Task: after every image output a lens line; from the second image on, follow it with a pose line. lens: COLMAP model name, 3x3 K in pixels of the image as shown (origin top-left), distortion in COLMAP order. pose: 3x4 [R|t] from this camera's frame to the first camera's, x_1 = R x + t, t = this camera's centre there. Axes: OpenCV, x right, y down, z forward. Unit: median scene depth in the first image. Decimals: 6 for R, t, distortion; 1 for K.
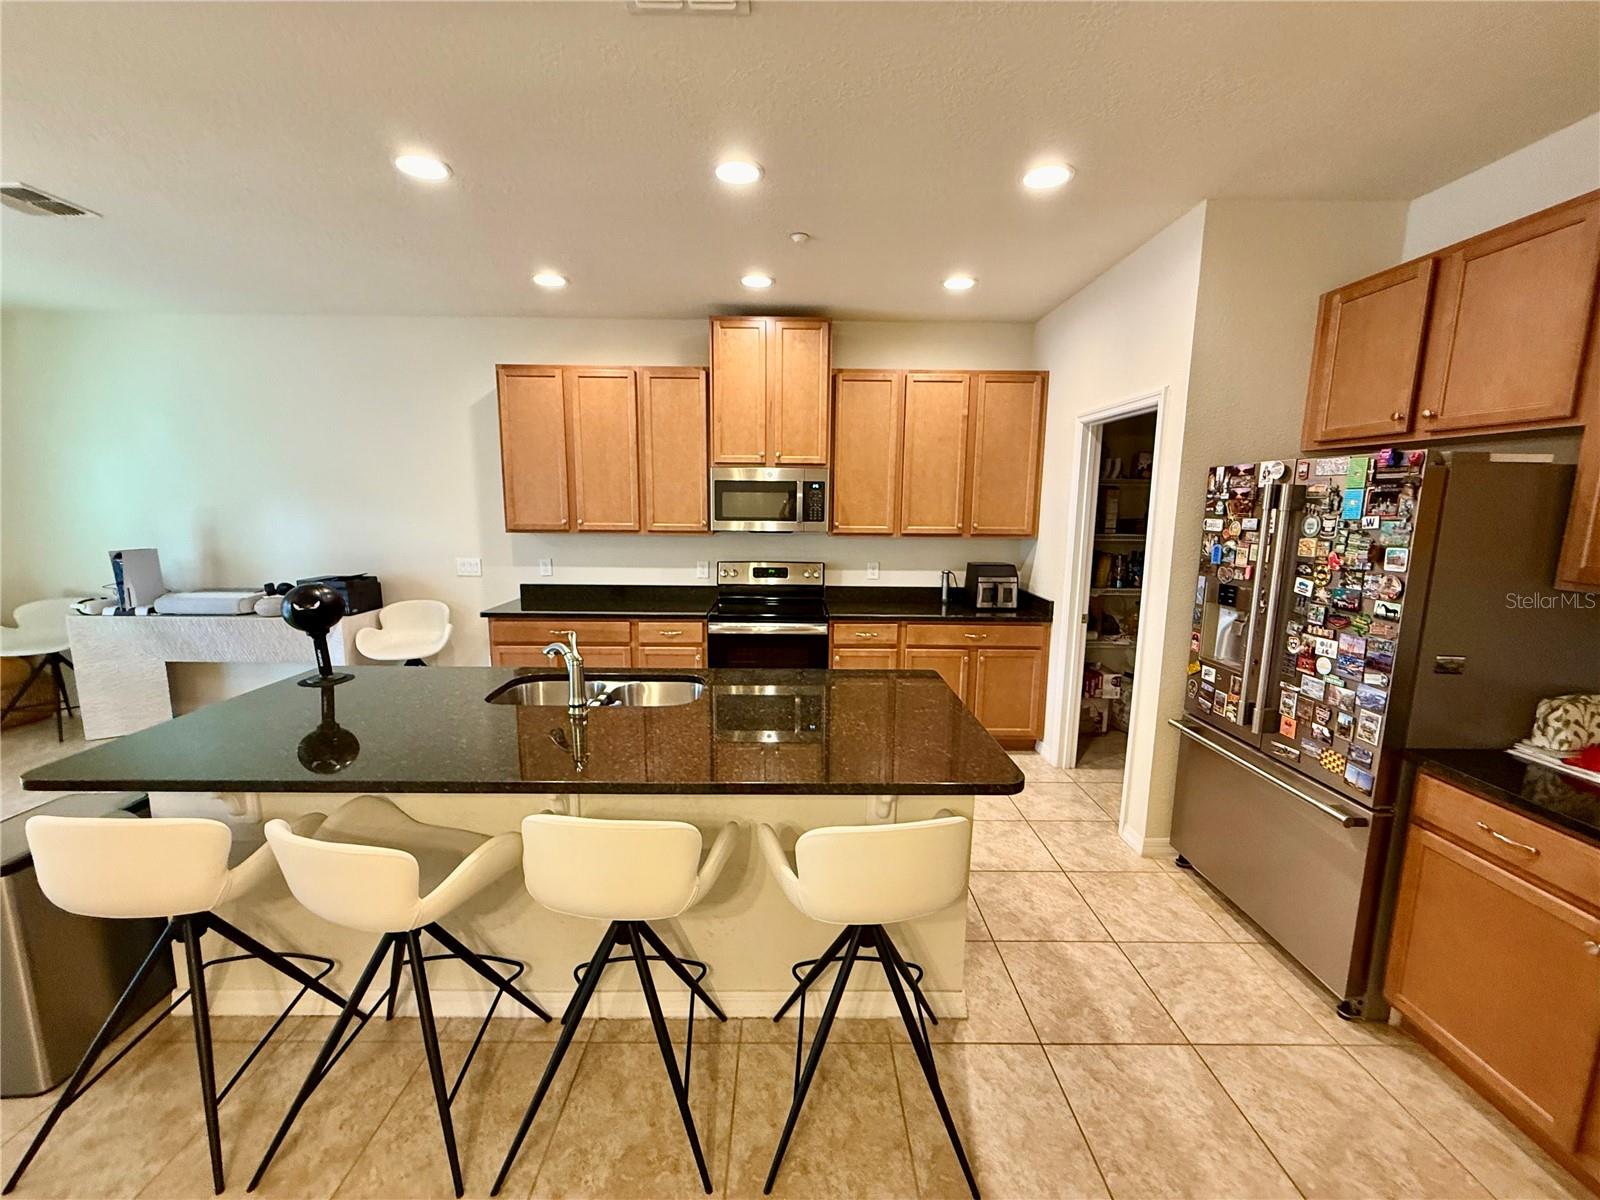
lens RADIAL K [[638.6, 0, 795.5], [0, 638.6, 597.6], [0, 0, 1]] dist [0.000387, 0.000364]
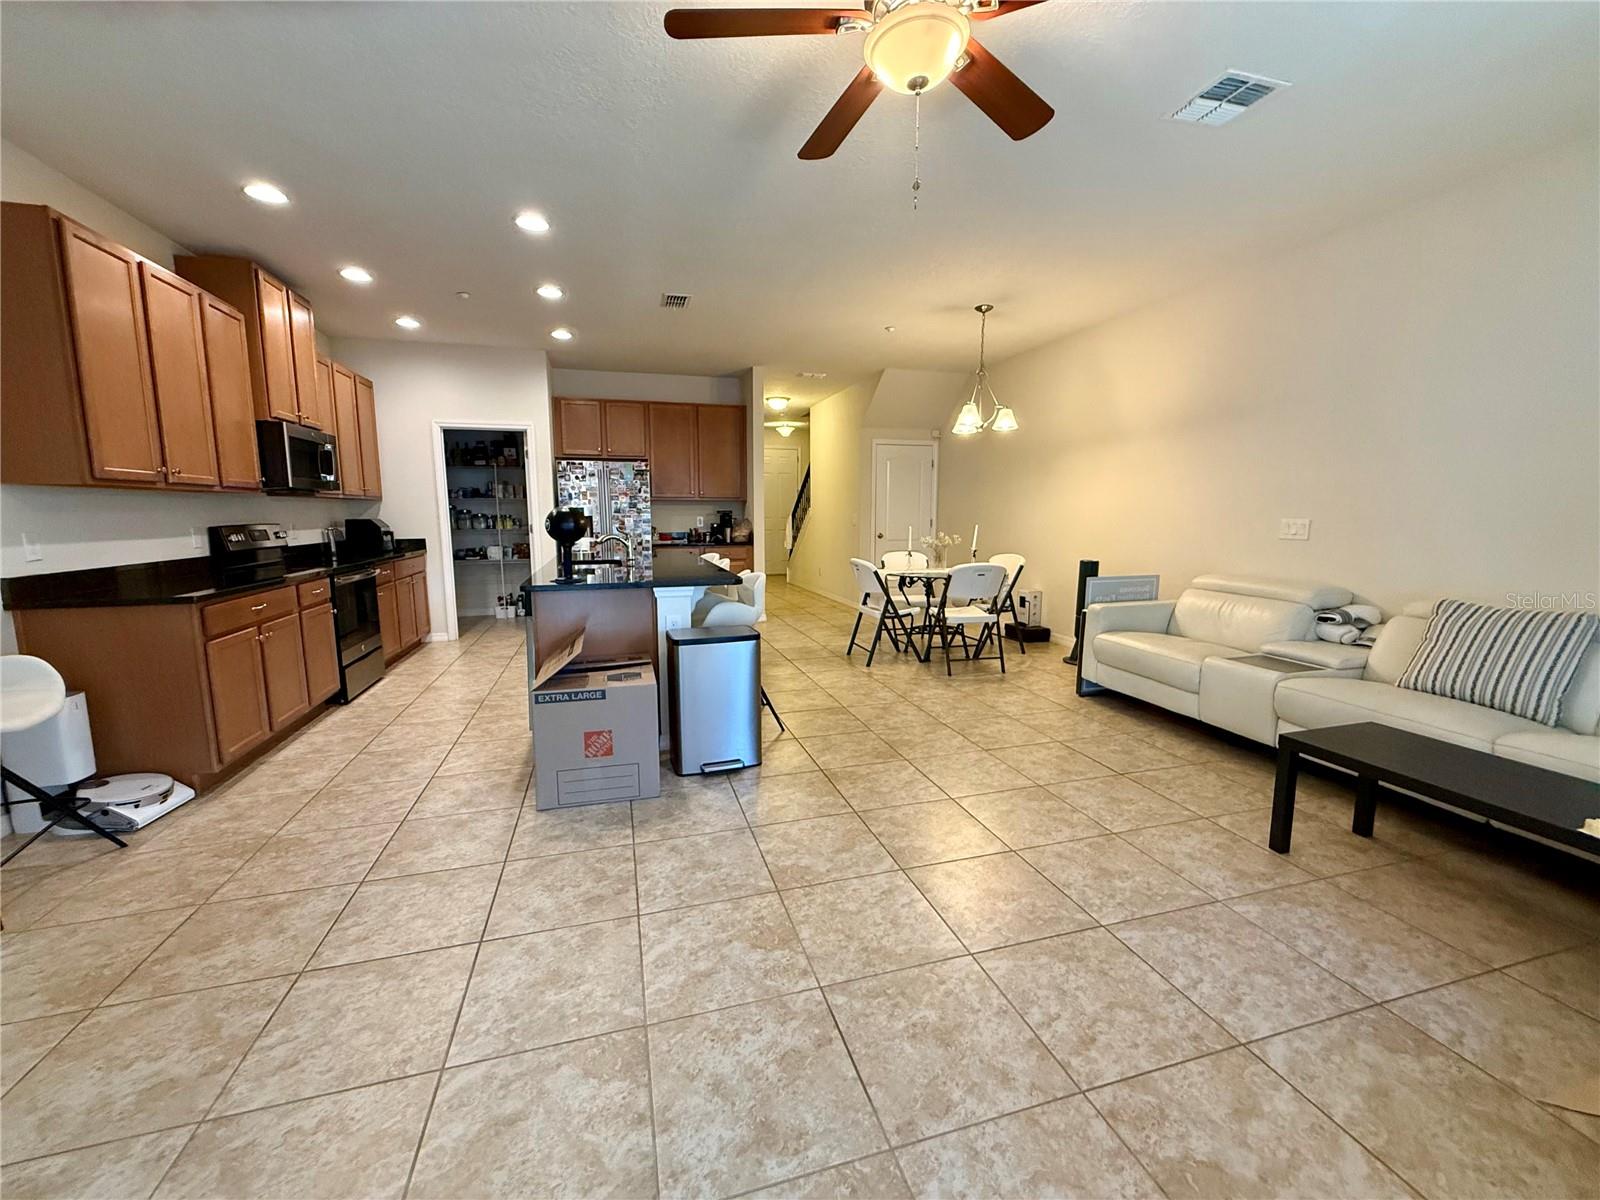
lens RADIAL K [[638.6, 0, 795.5], [0, 638.6, 597.6], [0, 0, 1]] dist [0.000387, 0.000364]
pose [[-0.275347, -0.138042, 0.951382, -1.454143], [0.146176, 0.972118, 0.183357, -0.008241], [-0.950167, 0.189556, -0.247491, 0.611773]]
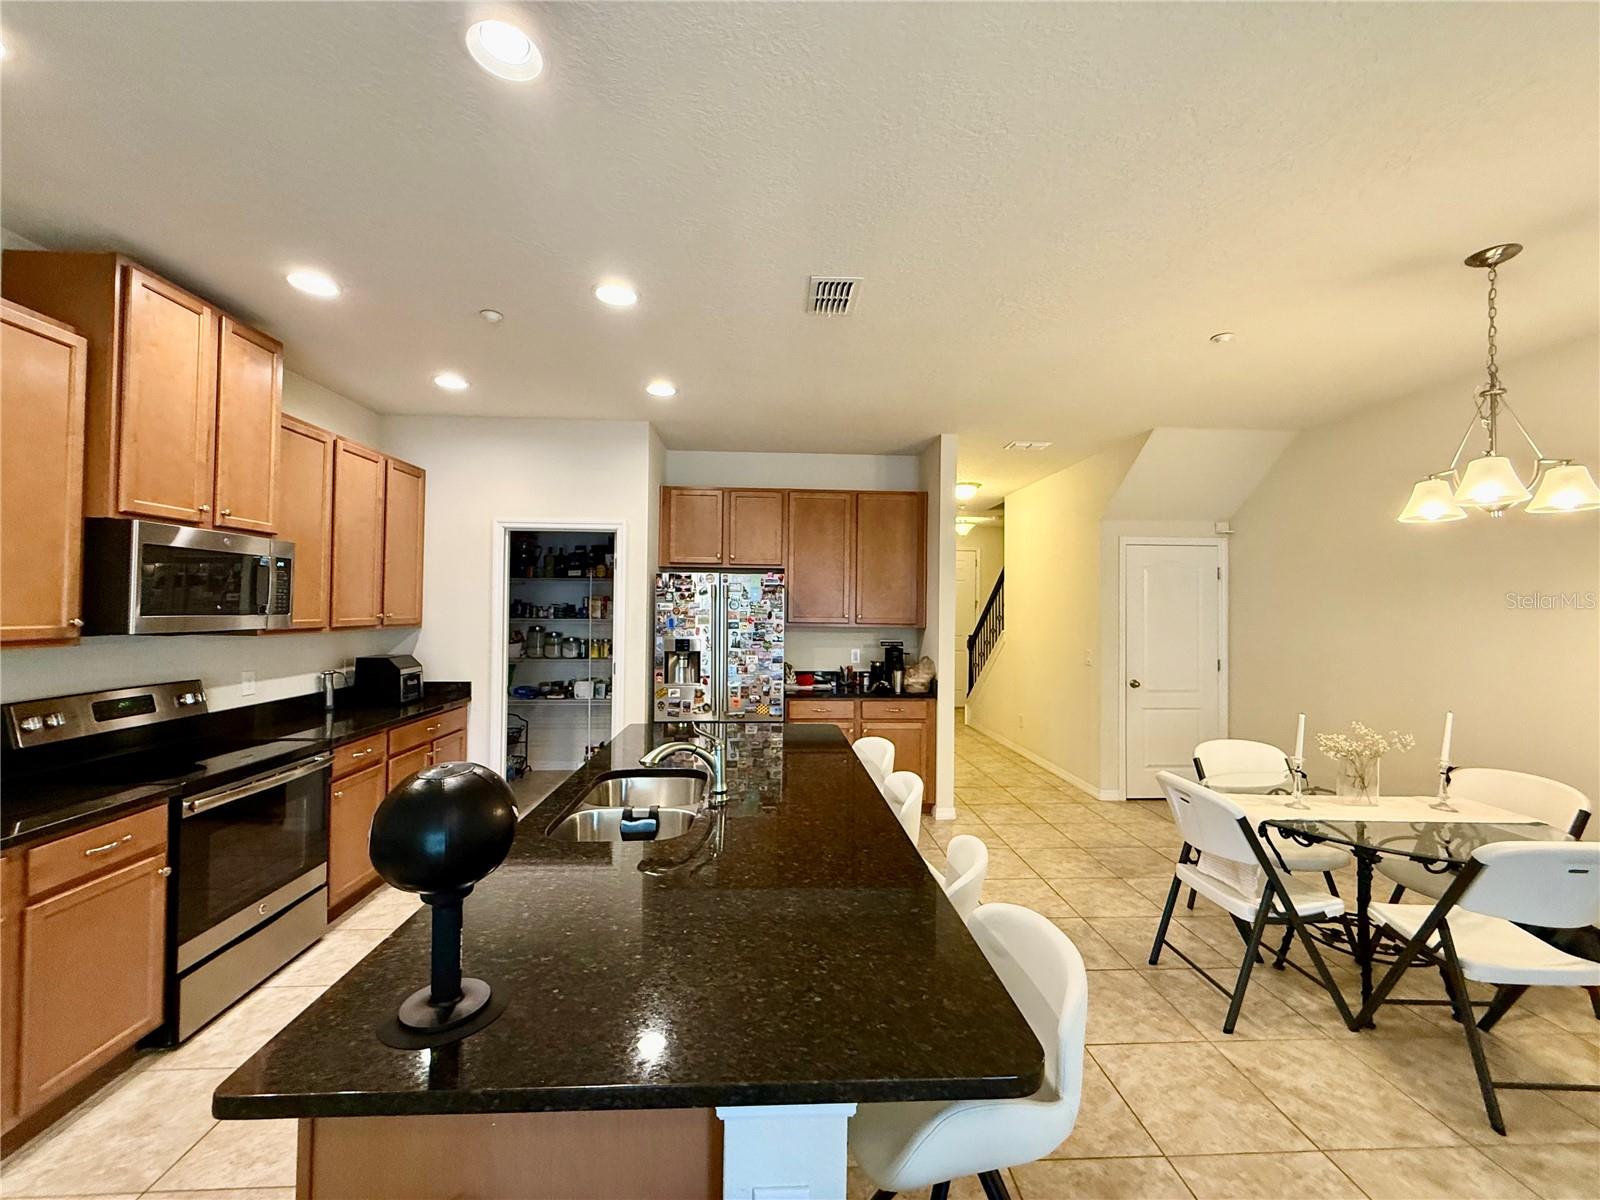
lens RADIAL K [[638.6, 0, 795.5], [0, 638.6, 597.6], [0, 0, 1]] dist [0.000387, 0.000364]
pose [[-0.048853, 0.006081, 0.998787, -0.781724], [0.140760, 0.990043, 0.000857, -0.064528], [-0.988838, 0.140631, -0.049222, 0.530675]]
